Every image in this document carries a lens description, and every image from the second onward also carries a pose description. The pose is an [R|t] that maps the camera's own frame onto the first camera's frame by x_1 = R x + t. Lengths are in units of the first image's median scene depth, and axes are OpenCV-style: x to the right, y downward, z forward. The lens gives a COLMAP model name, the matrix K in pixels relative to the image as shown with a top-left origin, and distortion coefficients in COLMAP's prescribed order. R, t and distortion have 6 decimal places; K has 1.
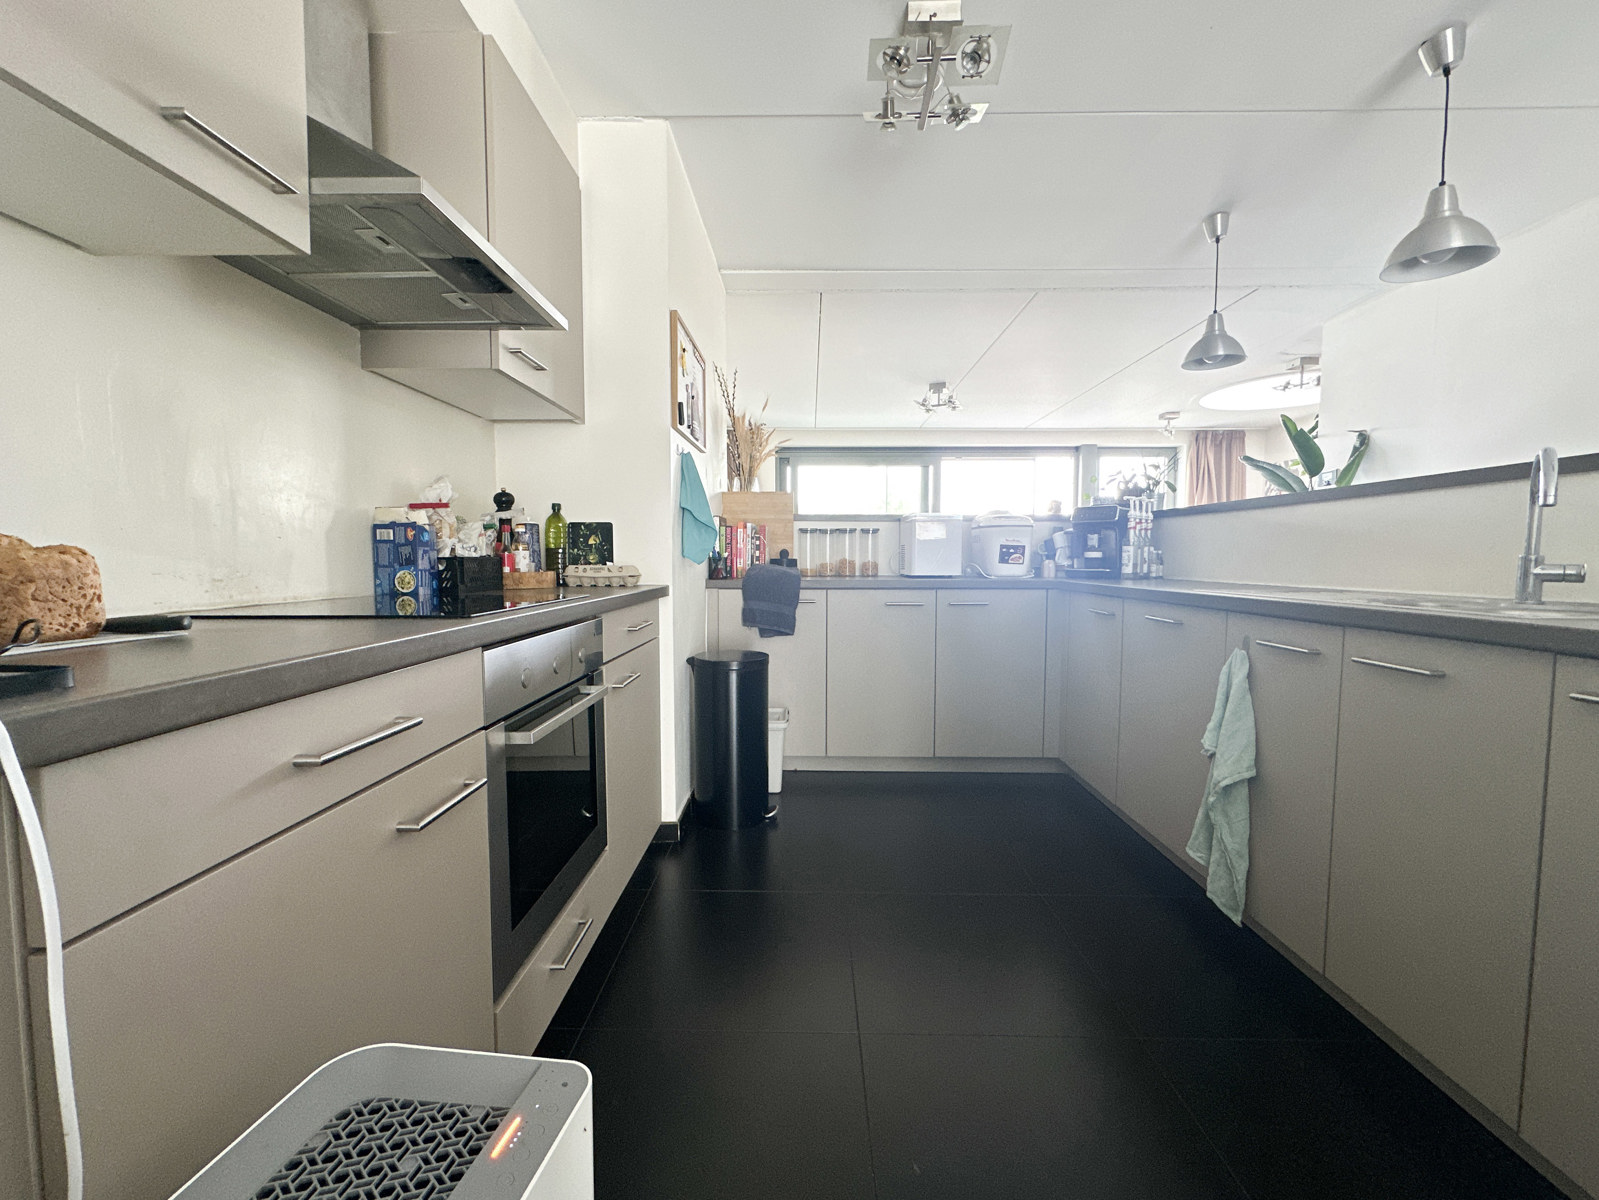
lens RADIAL K [[667.3, 0, 799.5], [0, 667.3, 600.0], [0, 0, 1]] dist [0.000737, 0.000062]
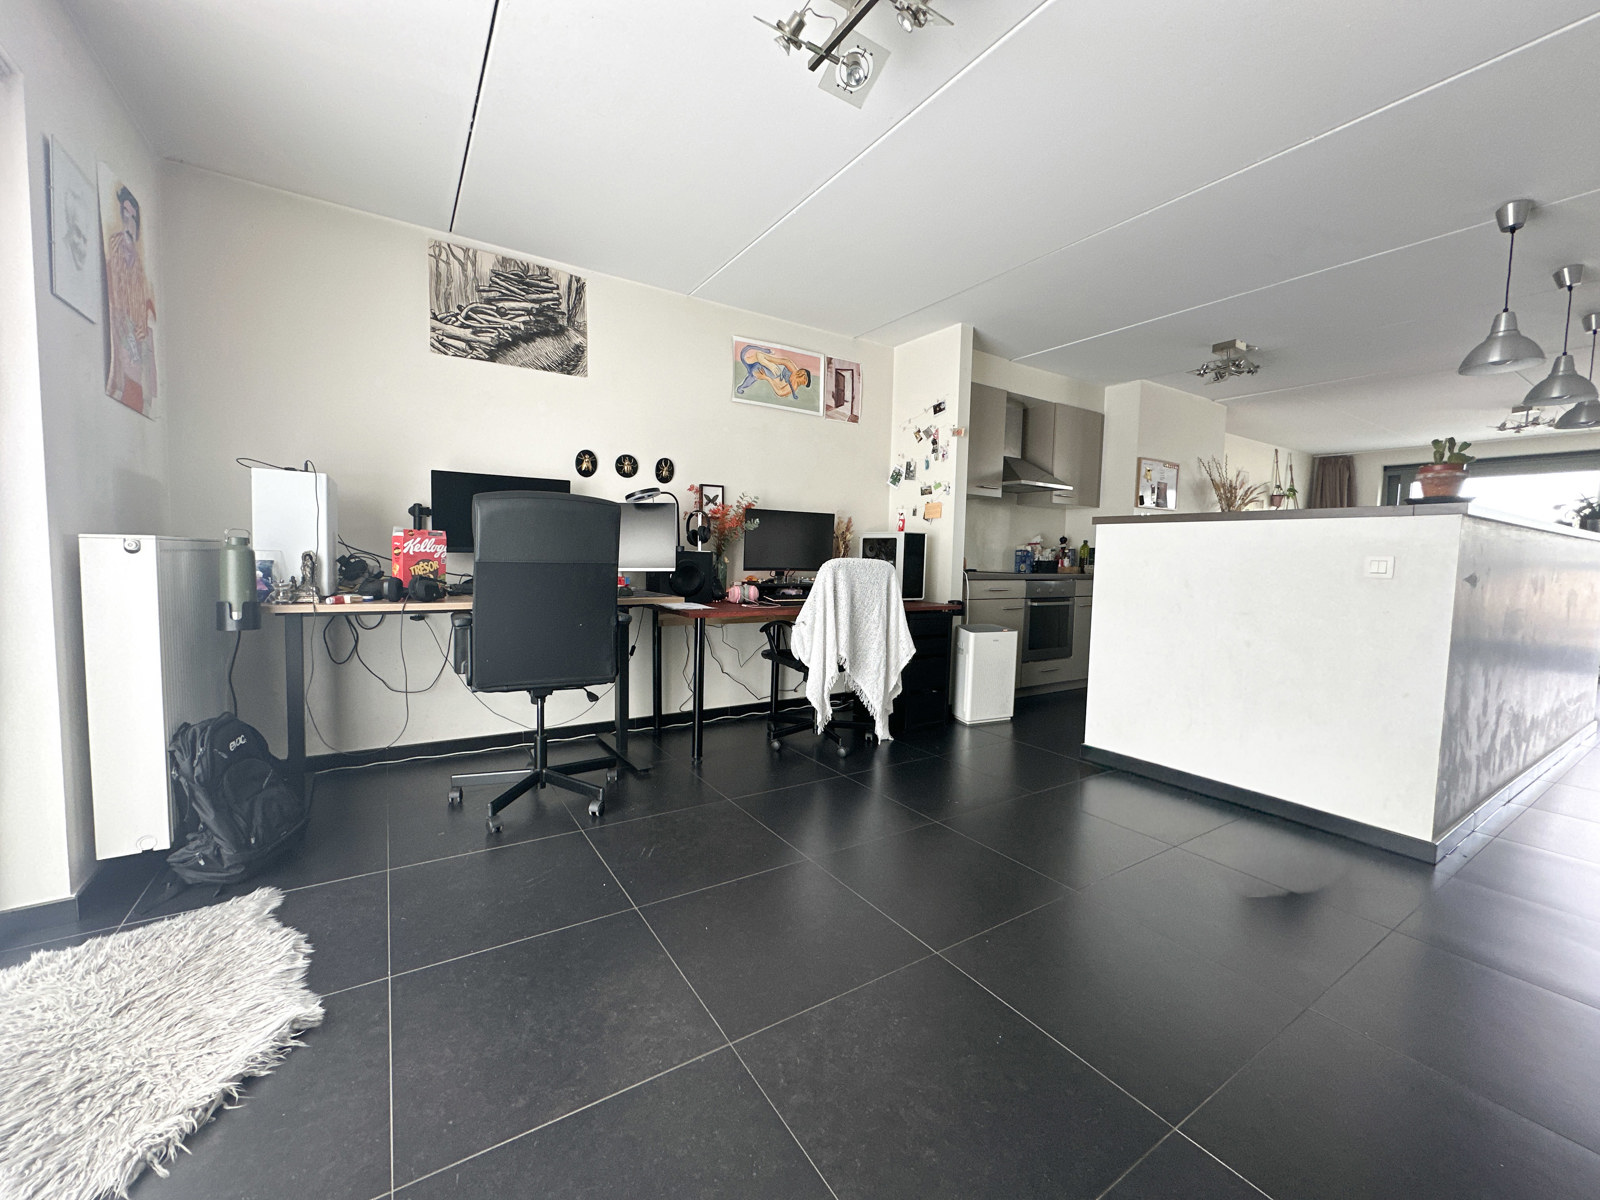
lens RADIAL K [[641.3, 0, 798.4], [0, 641.3, 597.5], [0, 0, 1]] dist [-0.000242, 0.000010]
pose [[0.567720, 0.064964, -0.820654, 1.296291], [-0.074866, 0.996825, 0.027118, 0.108526], [0.819810, 0.046044, 0.570781, -1.595415]]
